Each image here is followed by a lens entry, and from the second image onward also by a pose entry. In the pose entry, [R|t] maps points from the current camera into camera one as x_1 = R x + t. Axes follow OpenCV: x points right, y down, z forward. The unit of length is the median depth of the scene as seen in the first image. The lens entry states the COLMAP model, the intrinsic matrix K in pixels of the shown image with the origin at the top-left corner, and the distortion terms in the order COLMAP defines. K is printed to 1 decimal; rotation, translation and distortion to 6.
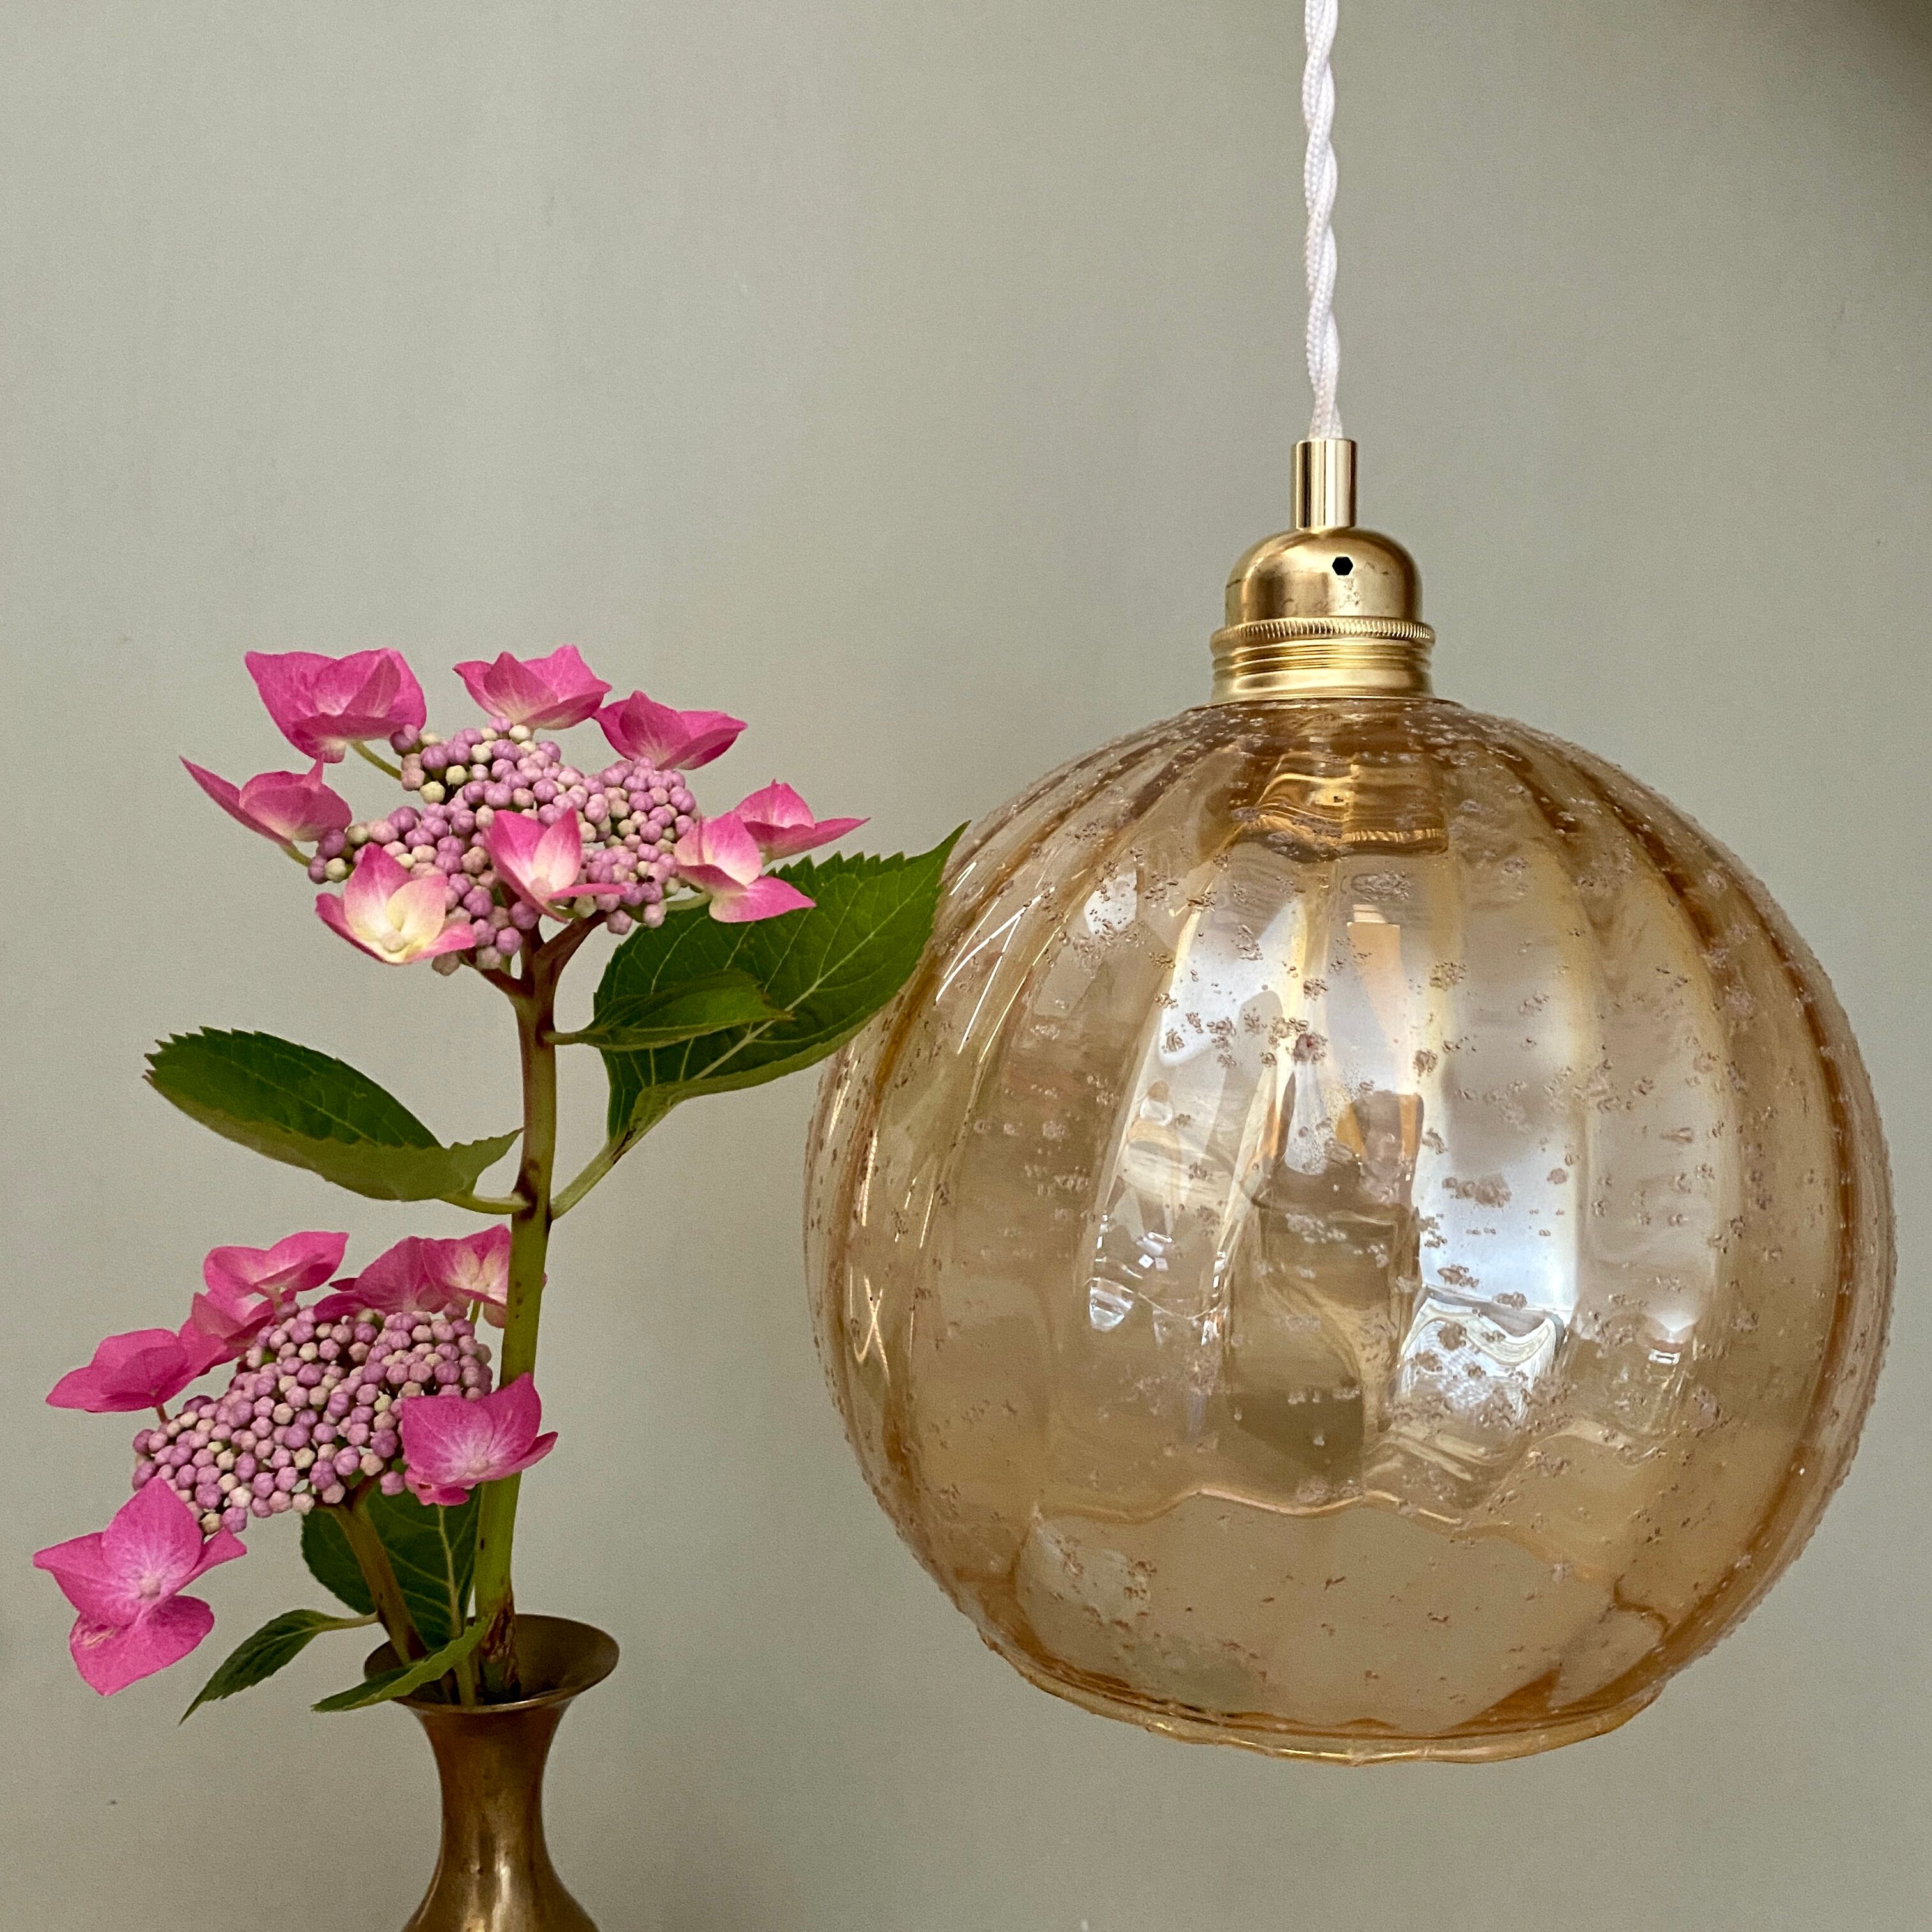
lens RADIAL K [[1951.0, 0, 970.2], [0, 1951.0, 942.8], [0, 0, 1]] dist [0.197511, -0.643922]
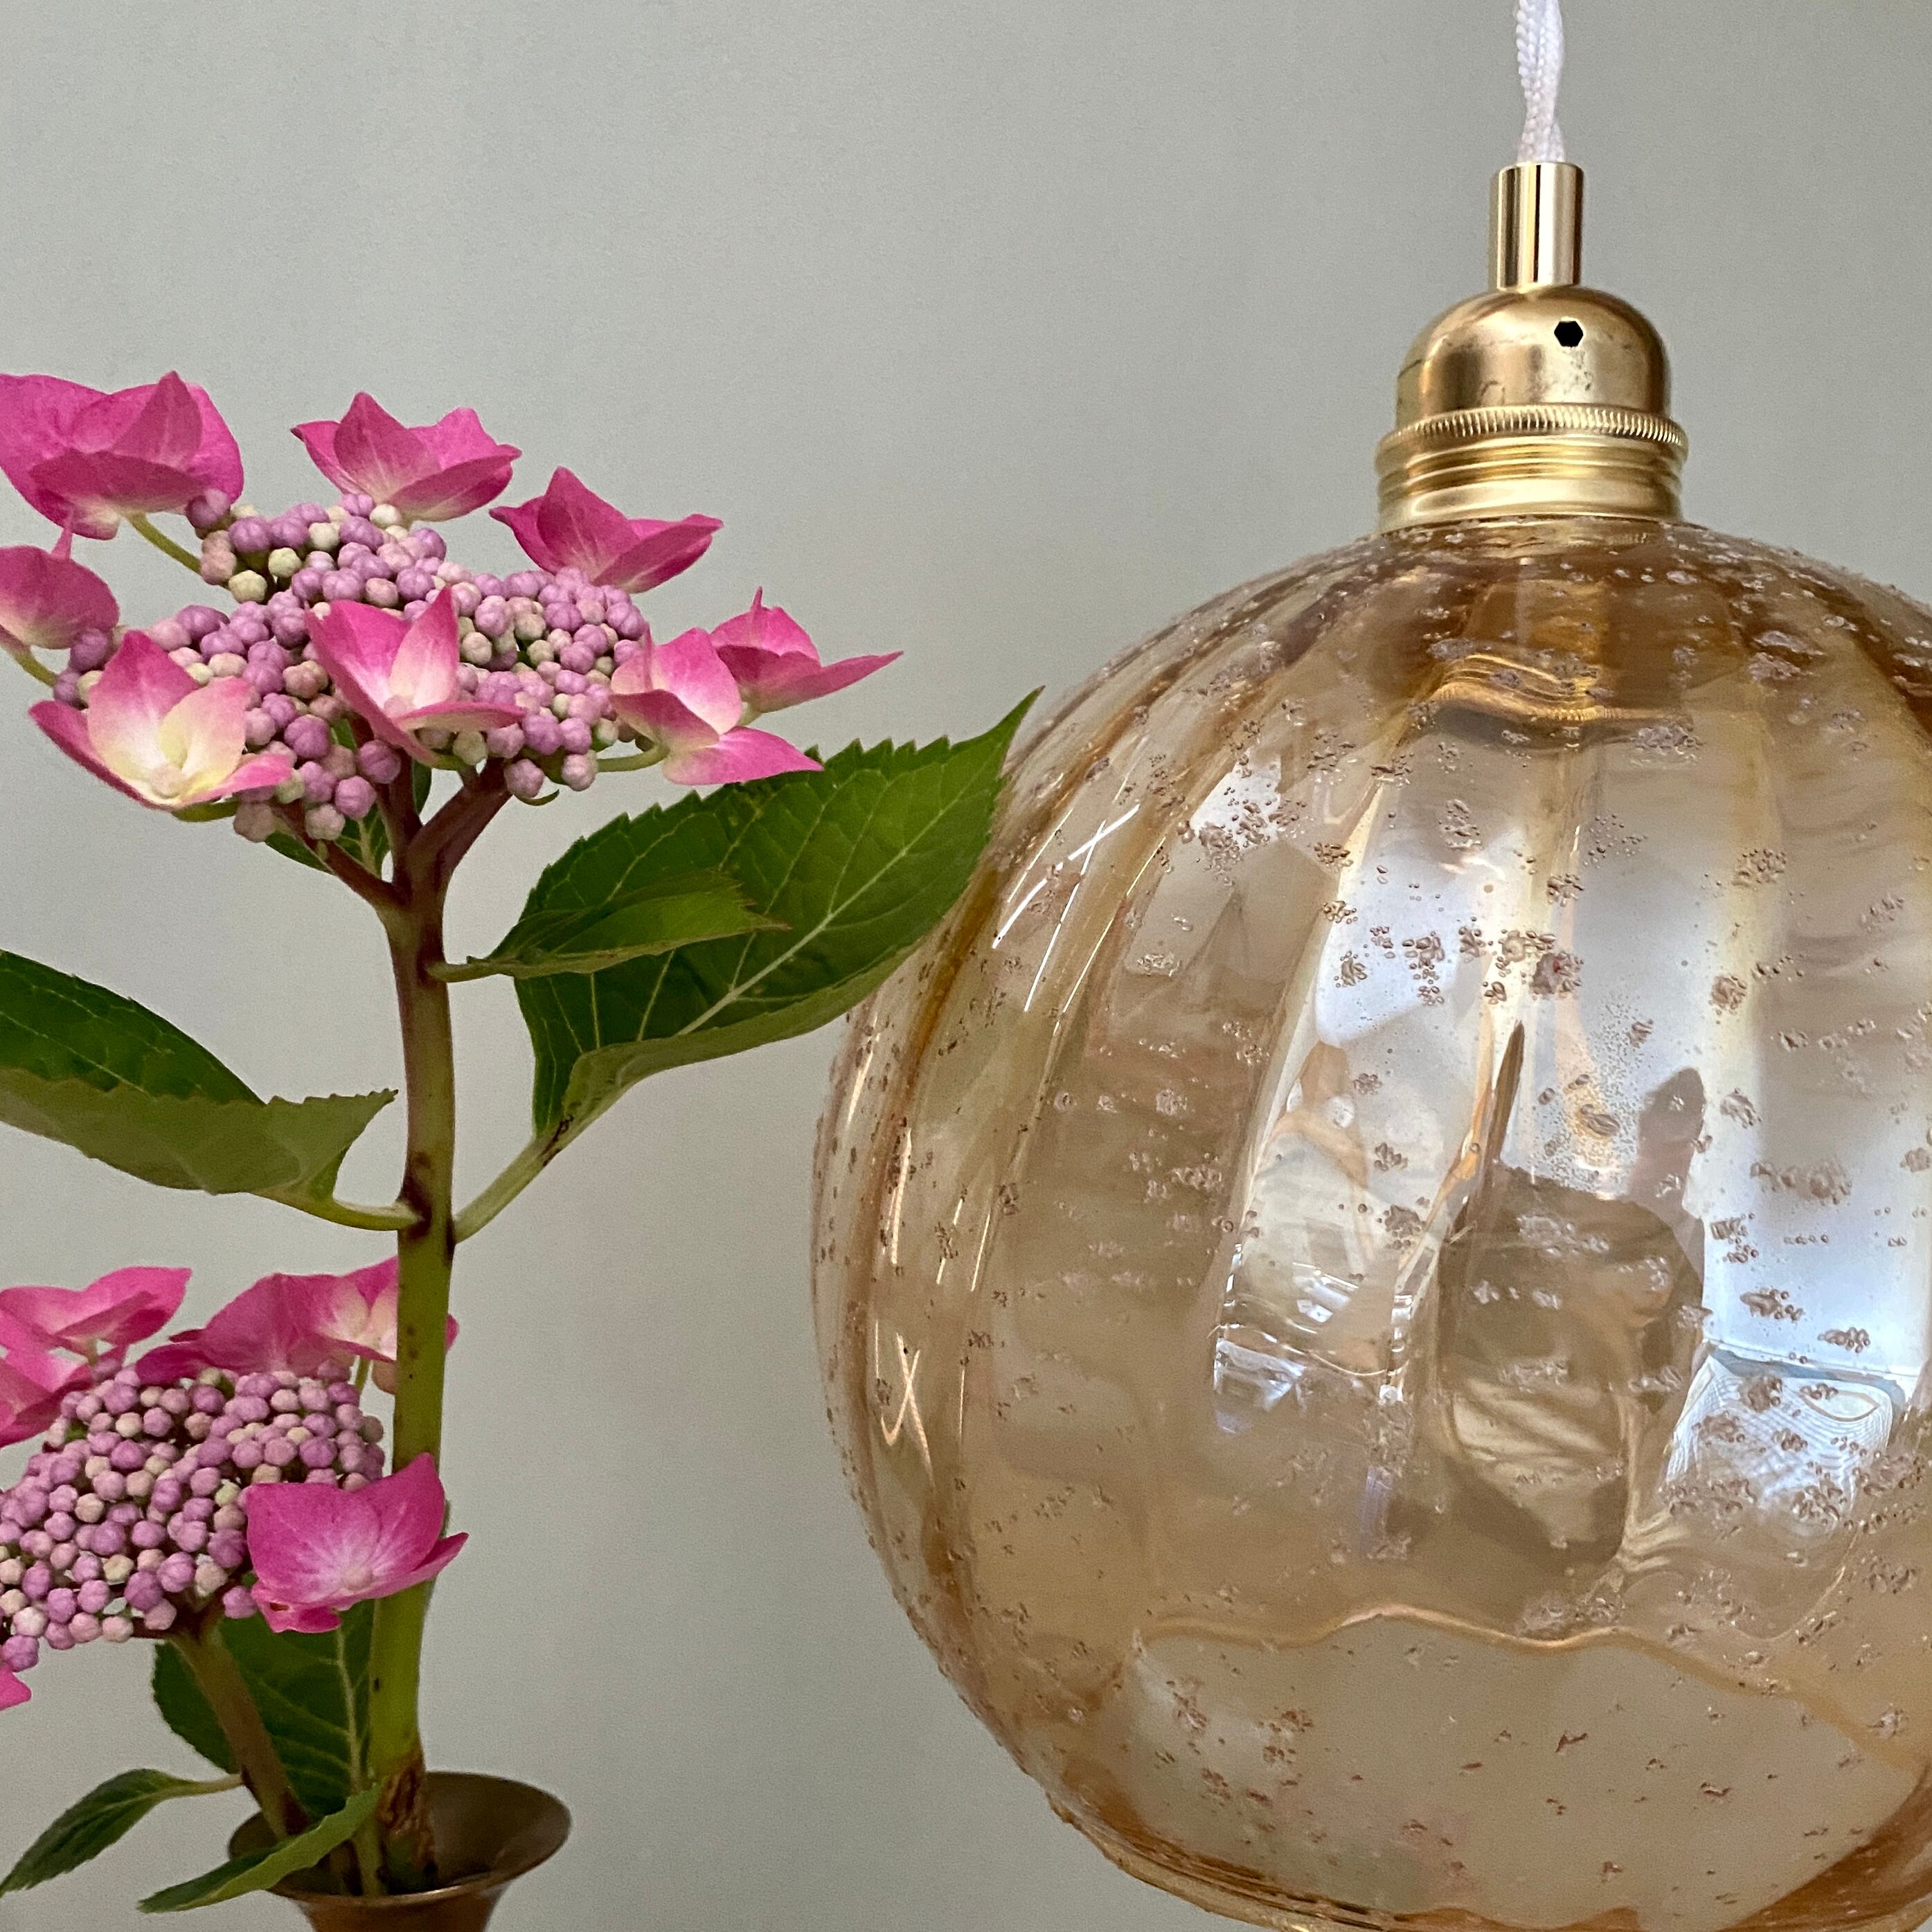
lens RADIAL K [[2097.3, 0, 1034.4], [0, 2097.3, 1187.7], [0, 0, 1]] dist [0.135865, -0.400415]
pose [[0.999868, 0.003342, 0.015907, -0.015345], [-0.004489, 0.997349, 0.072631, 0.064817], [-0.015622, -0.072692, 0.997232, 0.236457]]
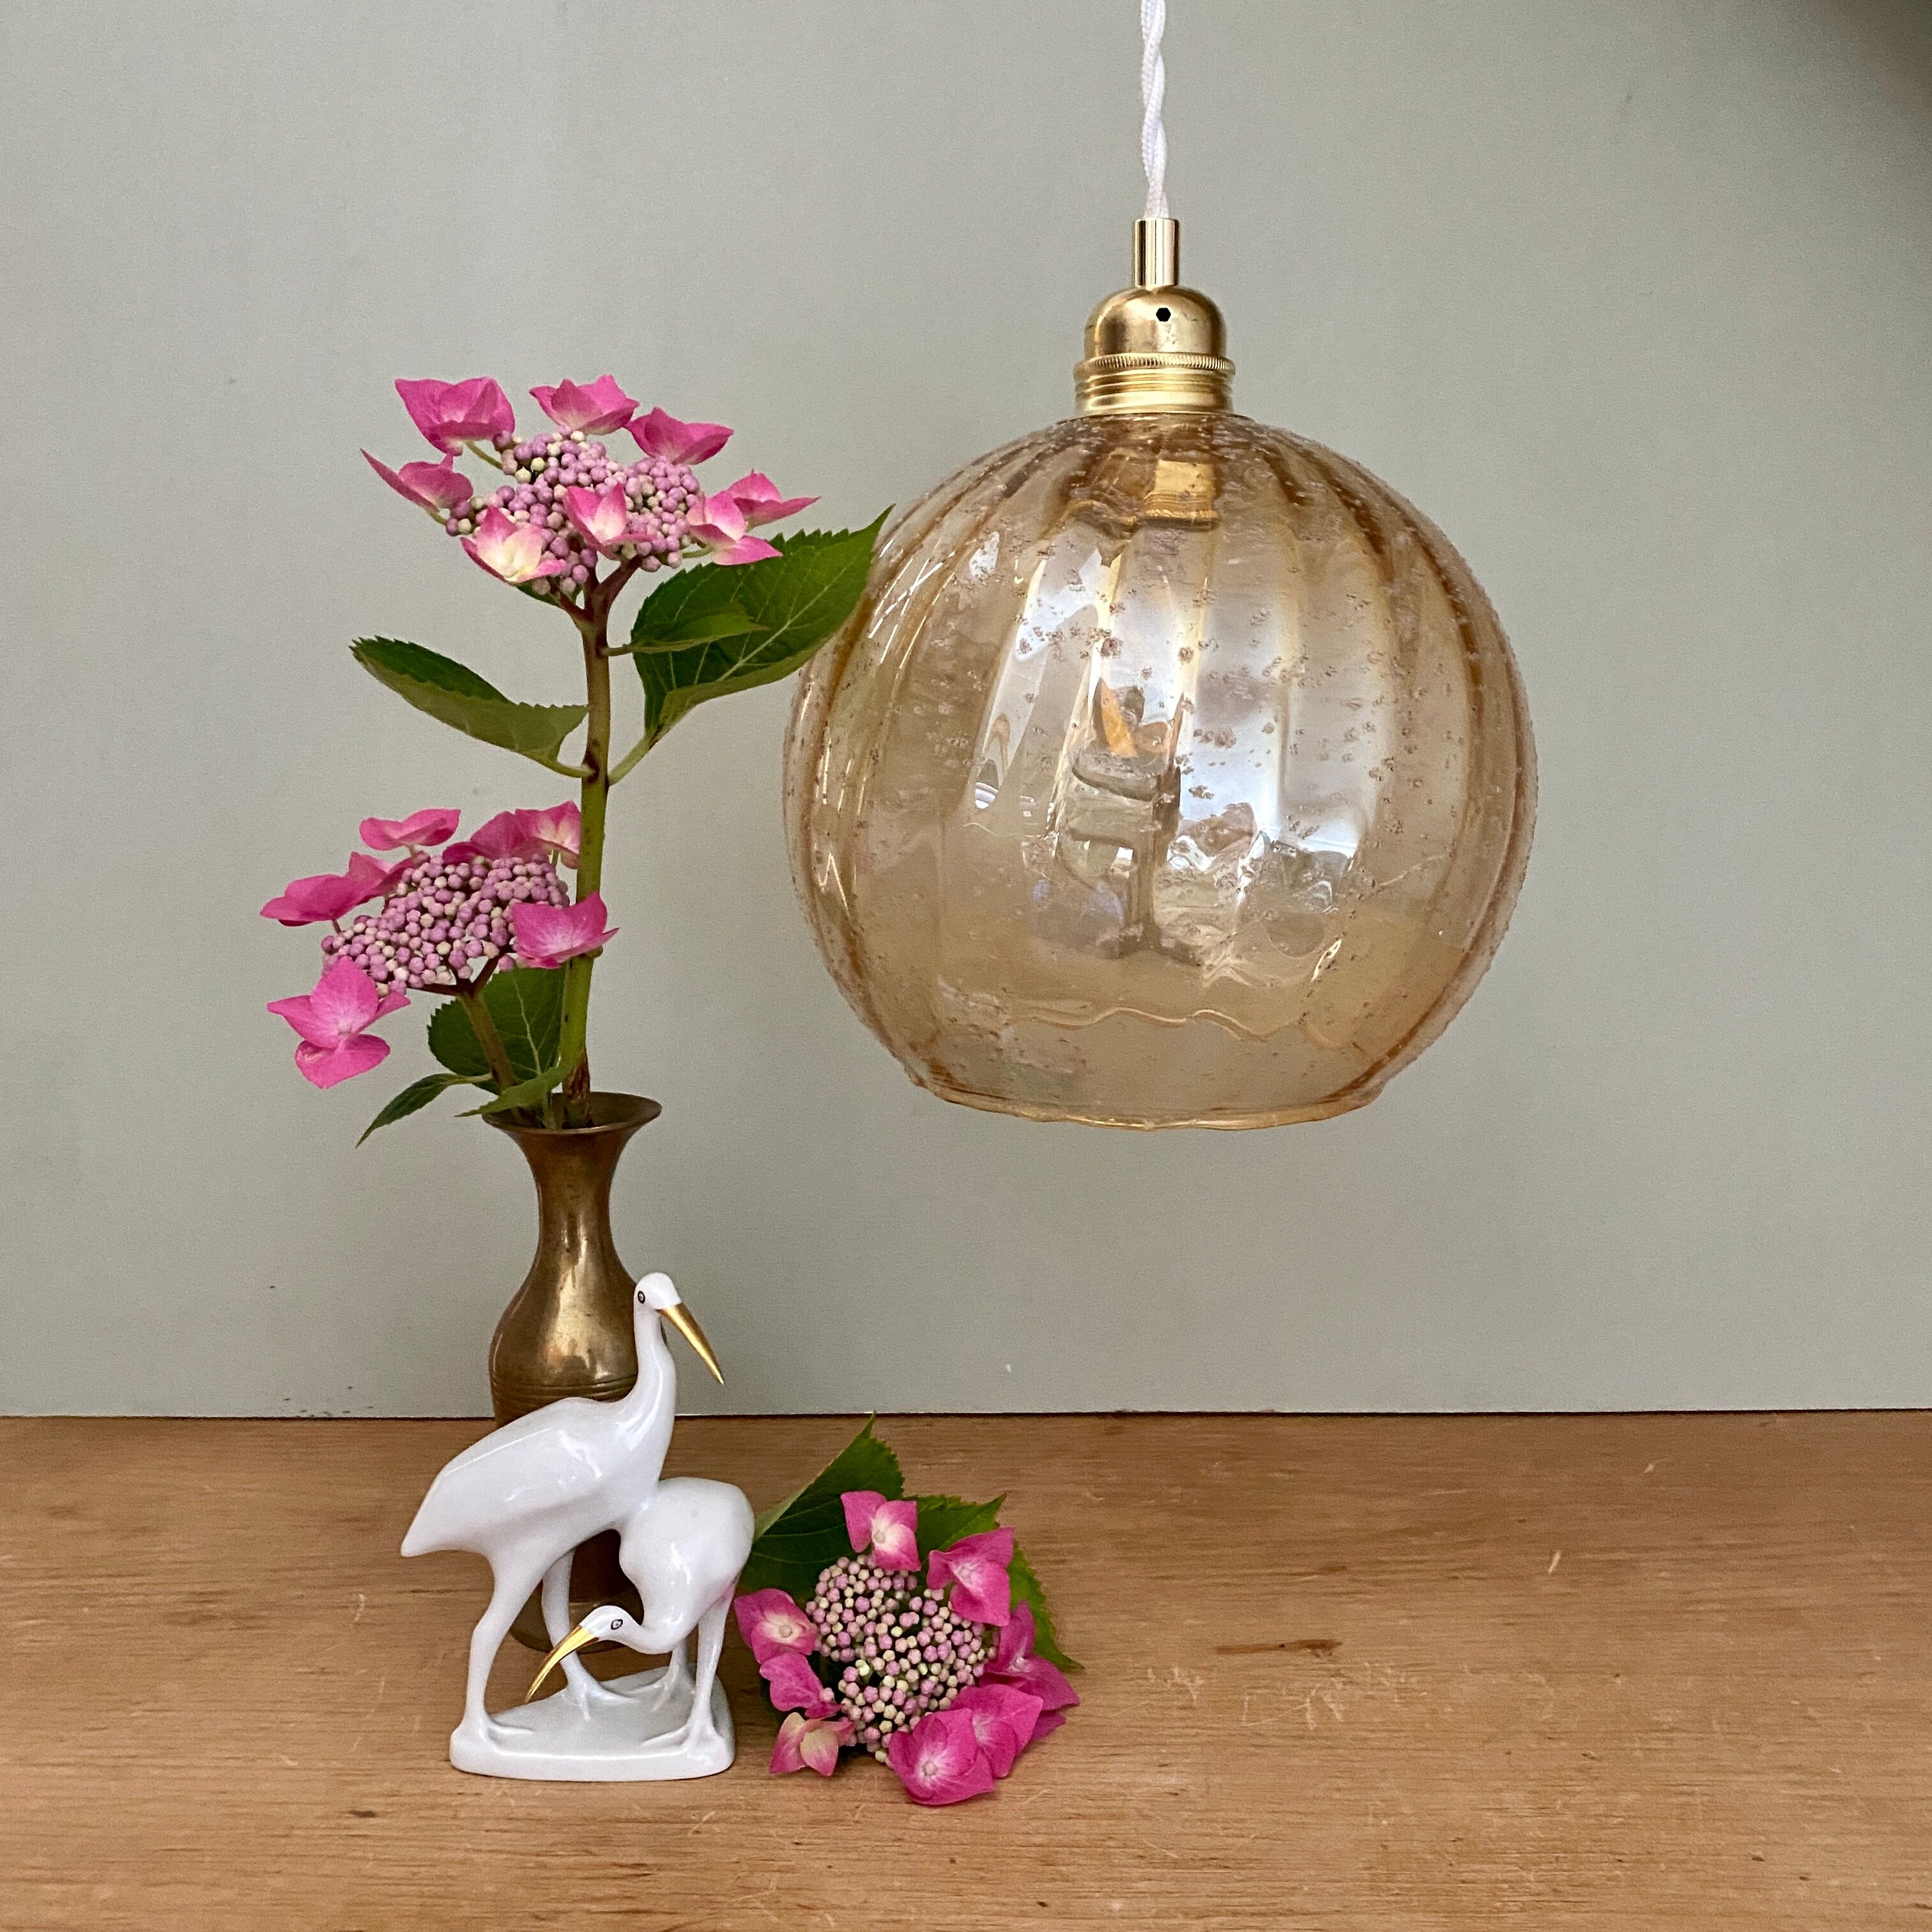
lens RADIAL K [[1986.9, 0, 977.1], [0, 1986.9, 963.9], [0, 0, 1]] dist [0.137576, -0.339388]
pose [[0.999983, -0.005204, 0.002660, 0.055126], [0.004835, 0.992328, 0.123540, 0.090804], [-0.003282, -0.123525, 0.992336, -0.479739]]
